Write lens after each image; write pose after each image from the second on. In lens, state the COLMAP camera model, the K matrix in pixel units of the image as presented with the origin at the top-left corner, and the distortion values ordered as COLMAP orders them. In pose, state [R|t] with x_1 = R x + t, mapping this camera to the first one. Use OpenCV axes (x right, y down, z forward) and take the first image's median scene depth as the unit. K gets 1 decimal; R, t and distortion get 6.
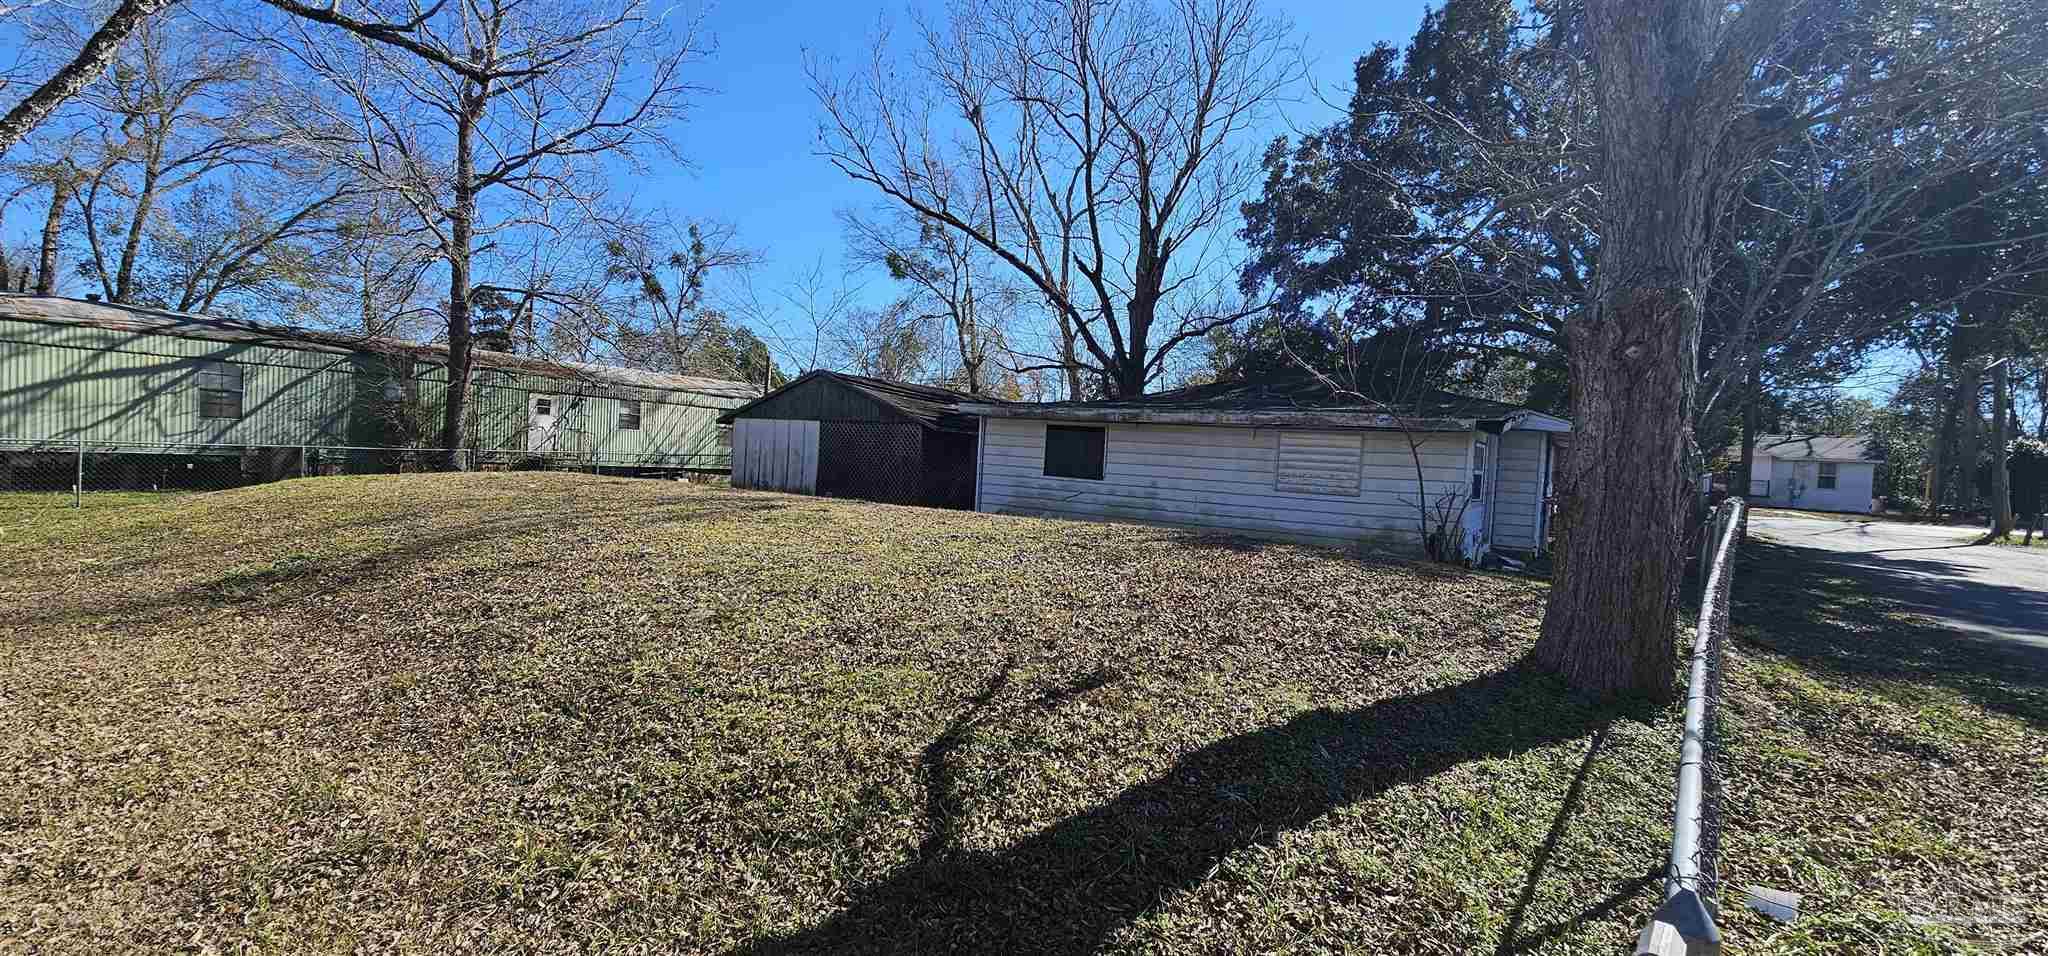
lens RADIAL K [[837.7, 0, 1024.0], [0, 837.7, 478.0], [0, 0, 1]] dist [-0.001063, -0.000457]
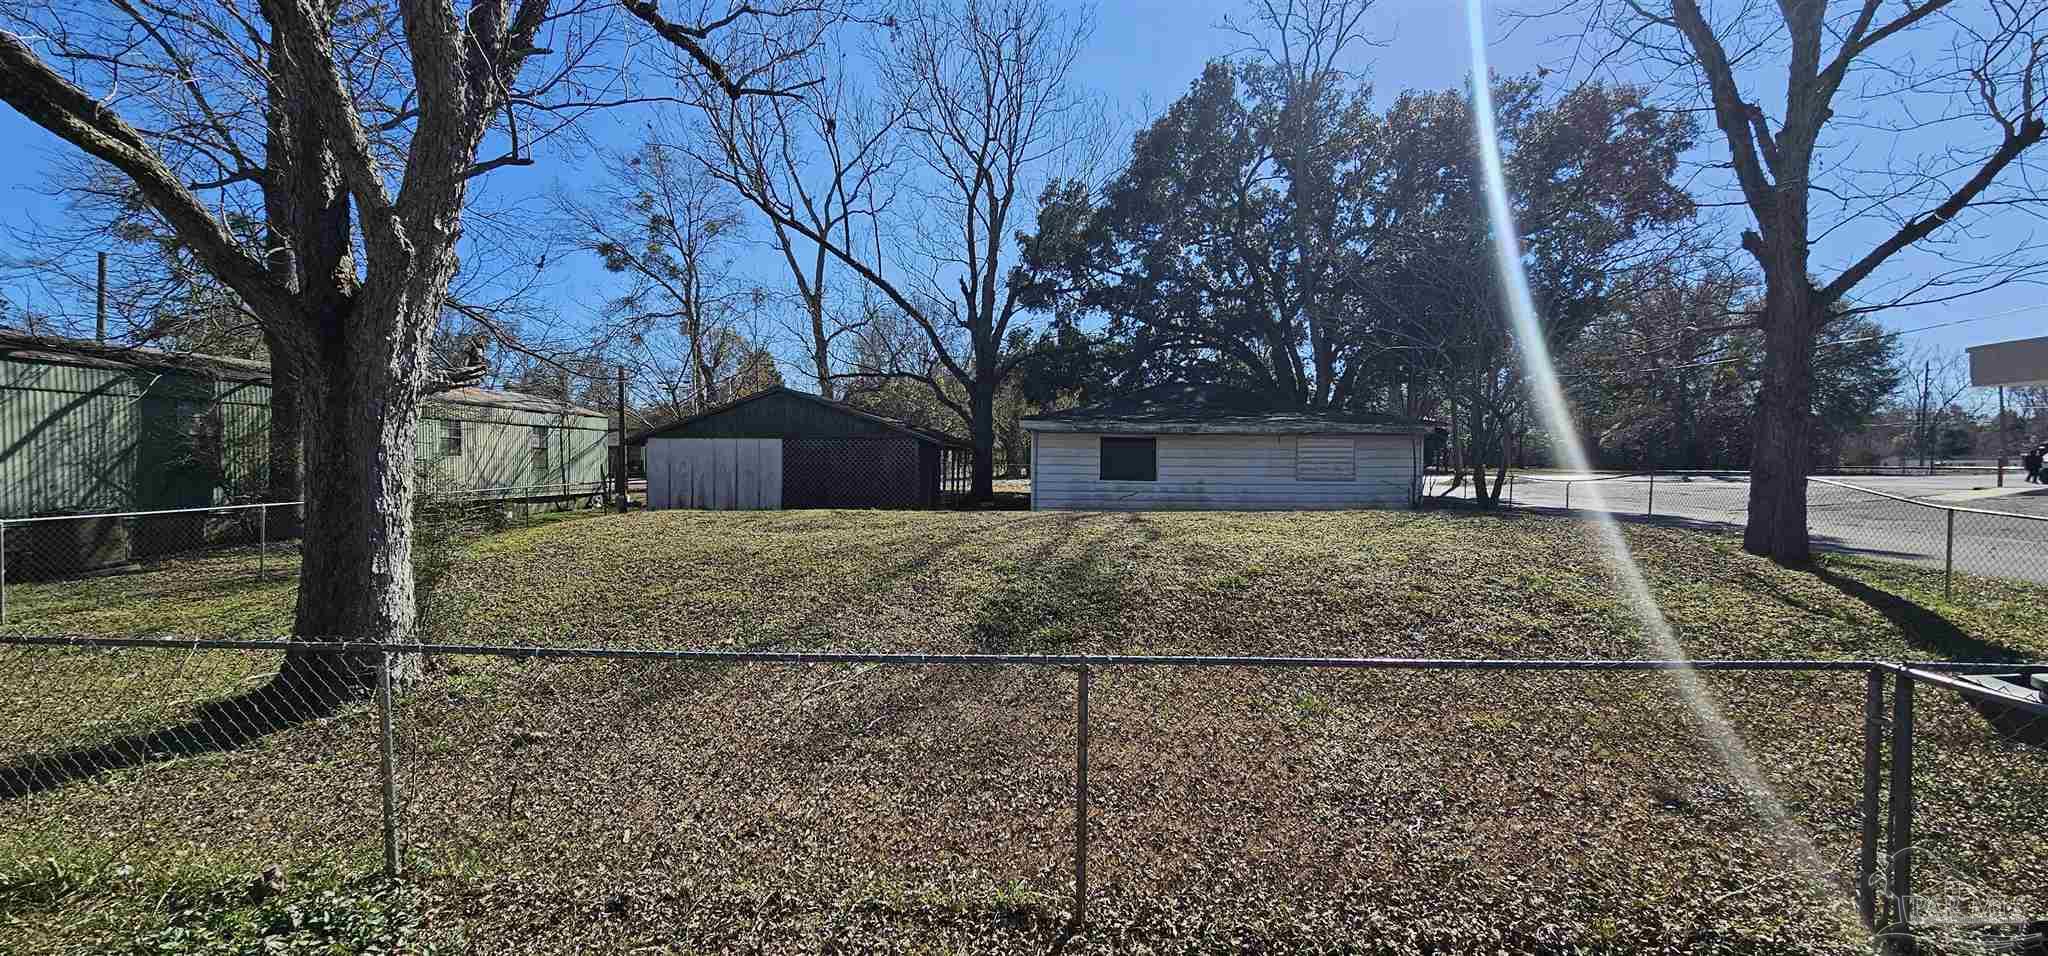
lens RADIAL K [[837.7, 0, 1024.0], [0, 837.7, 478.0], [0, 0, 1]] dist [-0.001063, -0.000457]
pose [[0.859972, -0.062262, 0.506529, -0.534585], [0.057337, 0.998033, 0.025332, -0.033651], [-0.507110, 0.007259, 0.861851, 0.023497]]
